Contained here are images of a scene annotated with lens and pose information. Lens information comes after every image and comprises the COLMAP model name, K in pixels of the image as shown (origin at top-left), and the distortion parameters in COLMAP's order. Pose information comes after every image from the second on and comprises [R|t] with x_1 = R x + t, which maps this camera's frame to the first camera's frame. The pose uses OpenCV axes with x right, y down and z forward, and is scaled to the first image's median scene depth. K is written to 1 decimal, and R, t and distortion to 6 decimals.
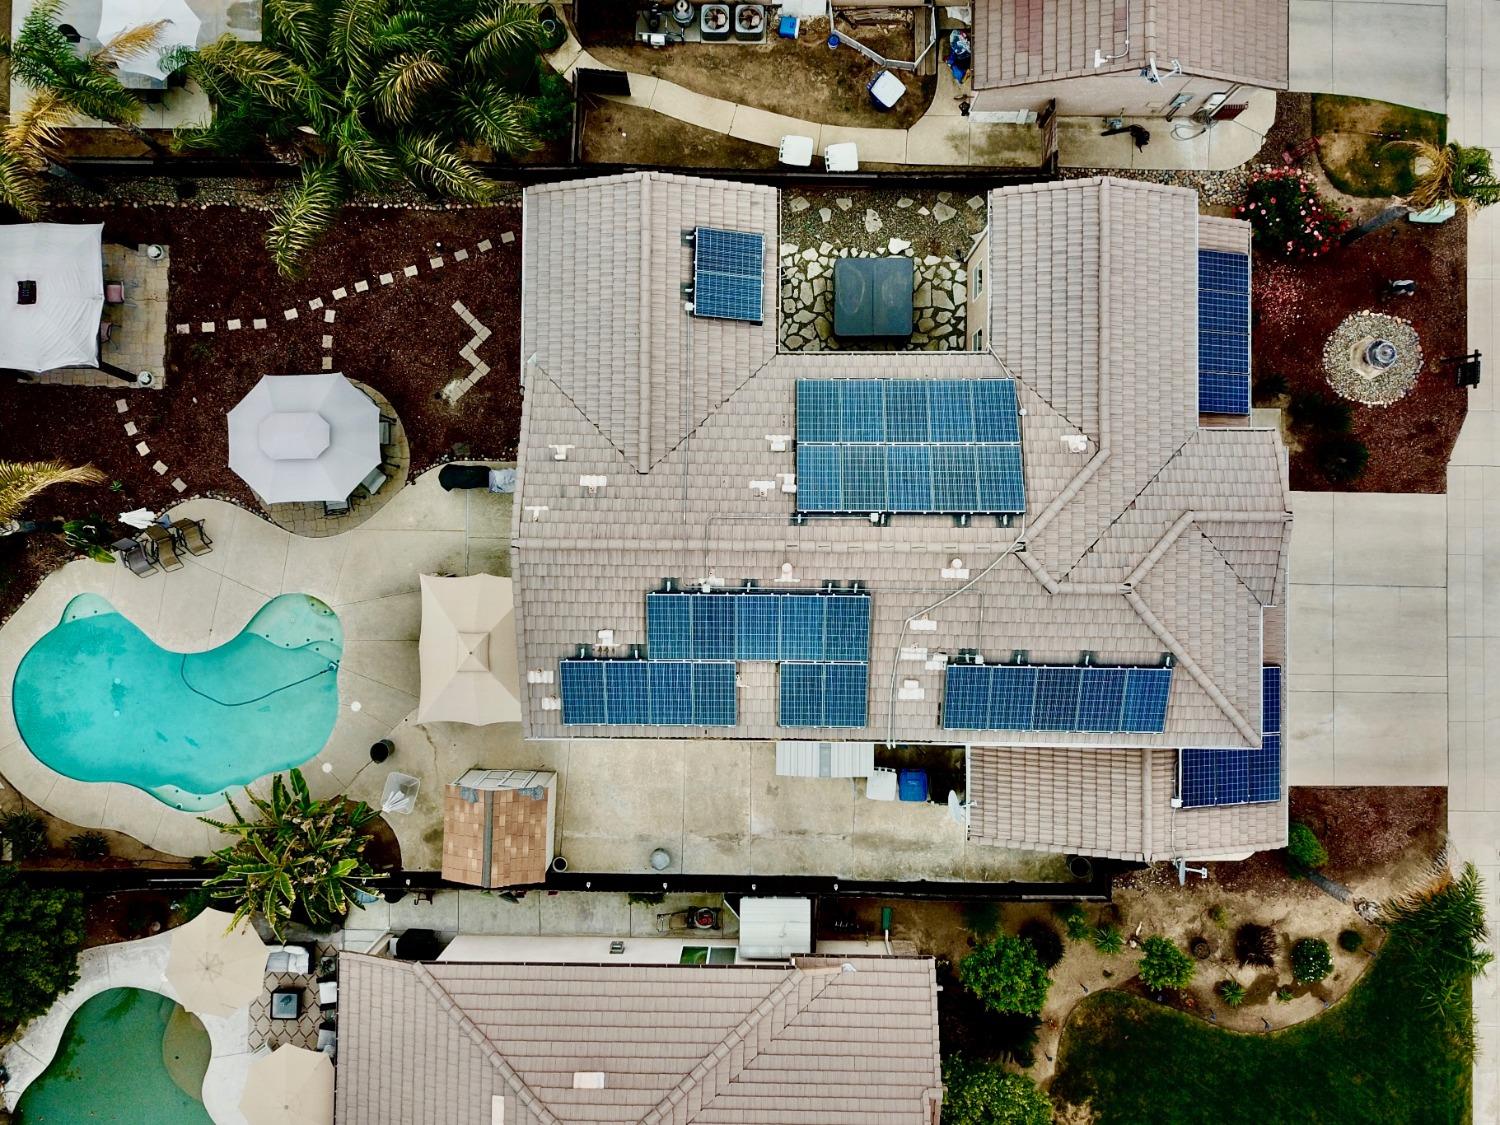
lens RADIAL K [[1117.8, 0, 746.6], [0, 1117.8, 562.9], [0, 0, 1]] dist [0.022111, -0.018325]
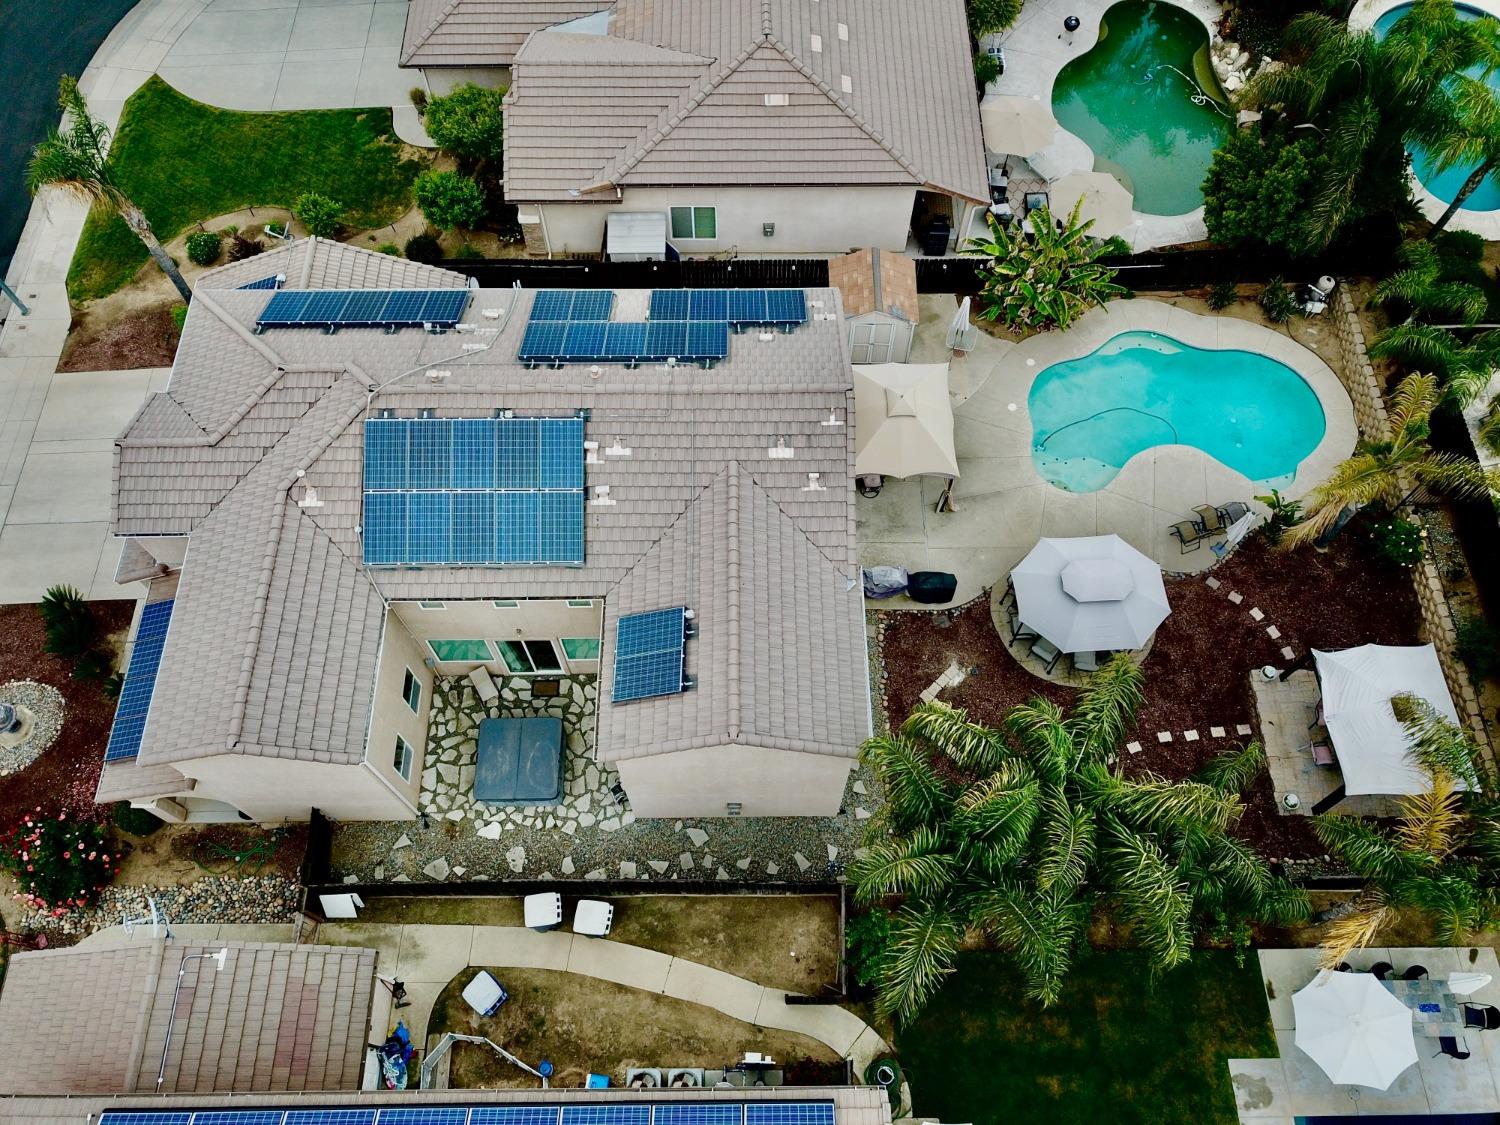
lens RADIAL K [[1008.4, 0, 743.8], [0, 1008.4, 565.0], [0, 0, 1]] dist [0.020457, -0.011713]
pose [[-0.999738, 0.022898, 0.000694, -0.079222], [-0.020456, -0.905955, 0.422880, -0.441921], [0.010312, 0.422755, 0.906185, 0.153713]]
